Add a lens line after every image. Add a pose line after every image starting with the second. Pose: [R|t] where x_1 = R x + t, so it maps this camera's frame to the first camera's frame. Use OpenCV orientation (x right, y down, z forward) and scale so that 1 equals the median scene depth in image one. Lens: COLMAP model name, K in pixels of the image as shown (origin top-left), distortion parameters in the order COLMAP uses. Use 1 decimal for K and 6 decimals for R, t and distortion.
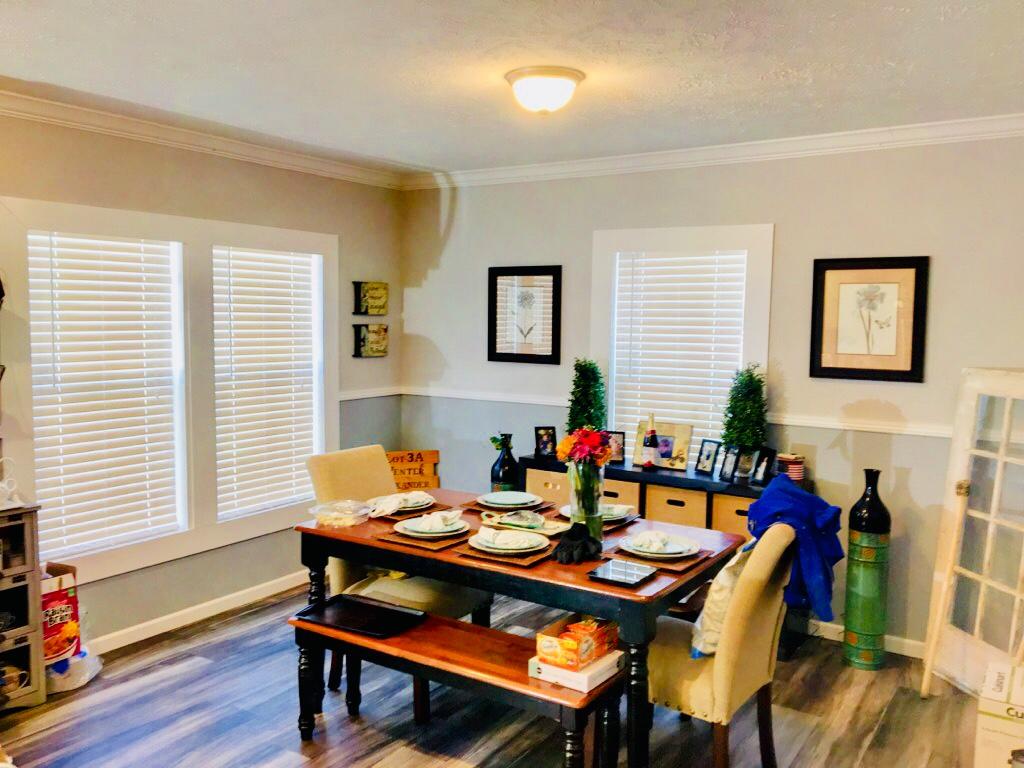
lens RADIAL K [[868.0, 0, 505.9], [0, 868.0, 386.8], [0, 0, 1]] dist [0.088295, -0.125350]
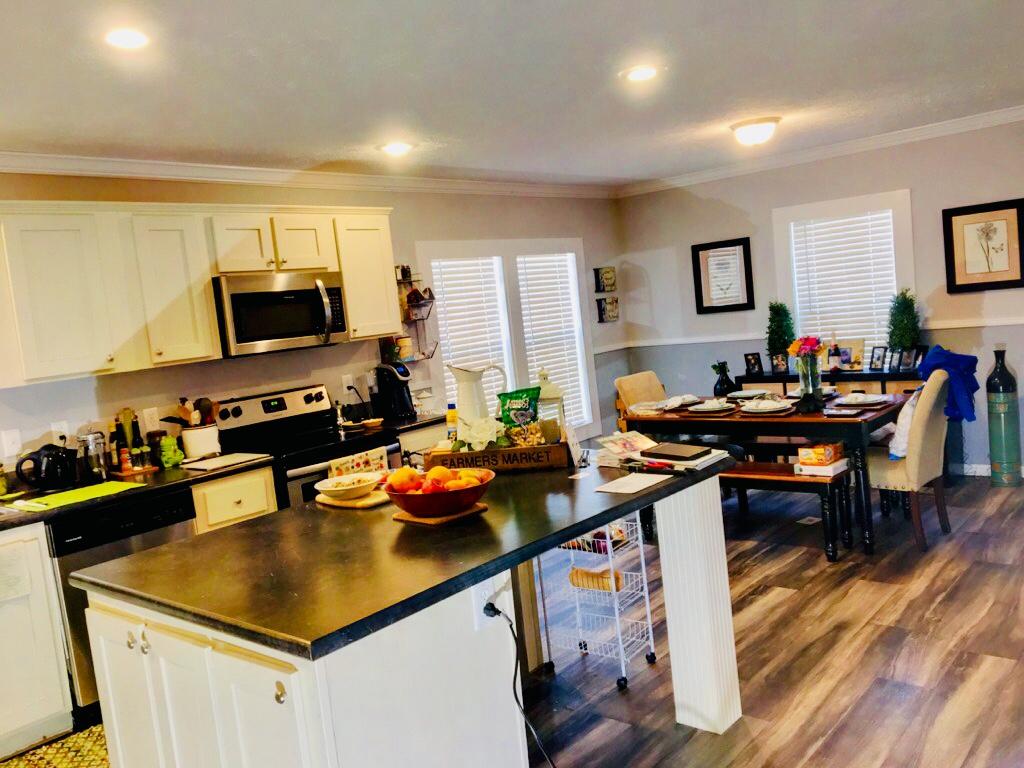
lens RADIAL K [[868.0, 0, 507.7], [0, 868.0, 382.6], [0, 0, 1]] dist [0.088295, -0.125350]
pose [[0.985366, -0.106278, -0.133266, -0.170931], [0.107833, 0.994159, 0.004484, 0.046980], [0.132011, -0.018789, 0.991070, -0.480672]]
